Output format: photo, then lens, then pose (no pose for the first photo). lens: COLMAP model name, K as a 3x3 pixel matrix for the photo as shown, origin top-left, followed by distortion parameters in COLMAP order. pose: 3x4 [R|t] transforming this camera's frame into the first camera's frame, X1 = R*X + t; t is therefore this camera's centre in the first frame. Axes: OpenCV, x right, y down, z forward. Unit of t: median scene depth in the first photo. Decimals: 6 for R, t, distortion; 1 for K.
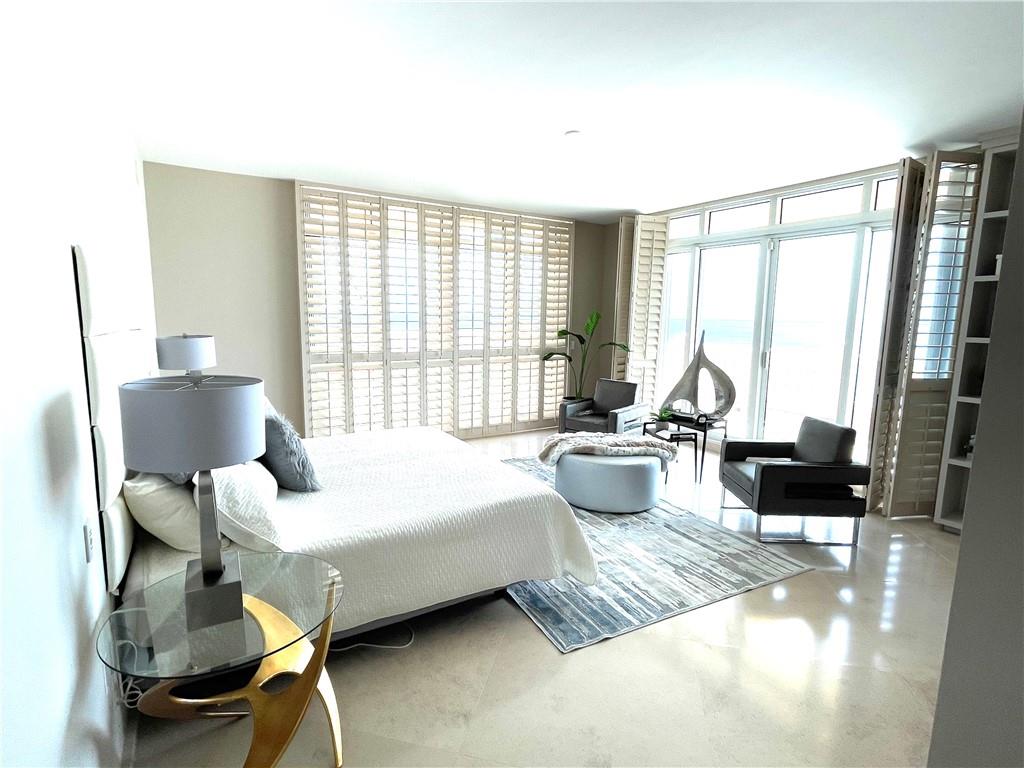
lens RADIAL K [[485.4, 0, 512.0], [0, 485.4, 384.0], [0, 0, 1]] dist [-0.002470, -0.000503]
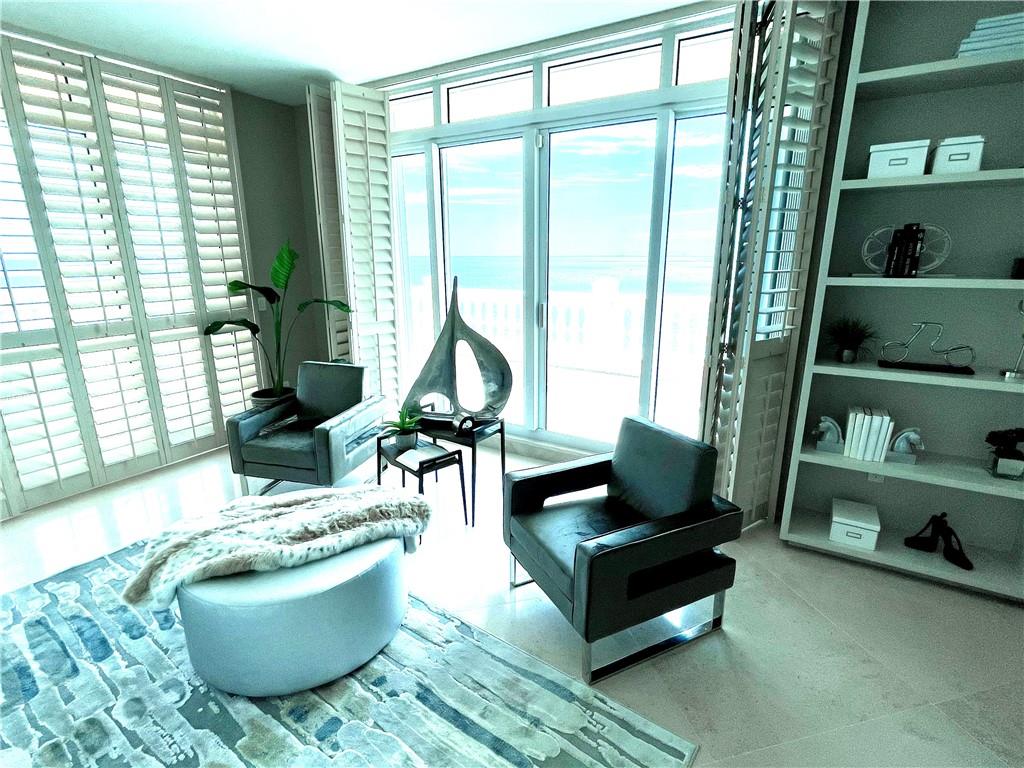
lens RADIAL K [[504.5, 0, 512.0], [0, 504.5, 384.0], [0, 0, 1]] dist [0.008634, 0.000382]
pose [[0.888254, -0.137378, 0.438328, 0.154688], [0.085234, 0.986953, 0.136600, -0.056082], [-0.451375, -0.083975, 0.888374, 0.375667]]
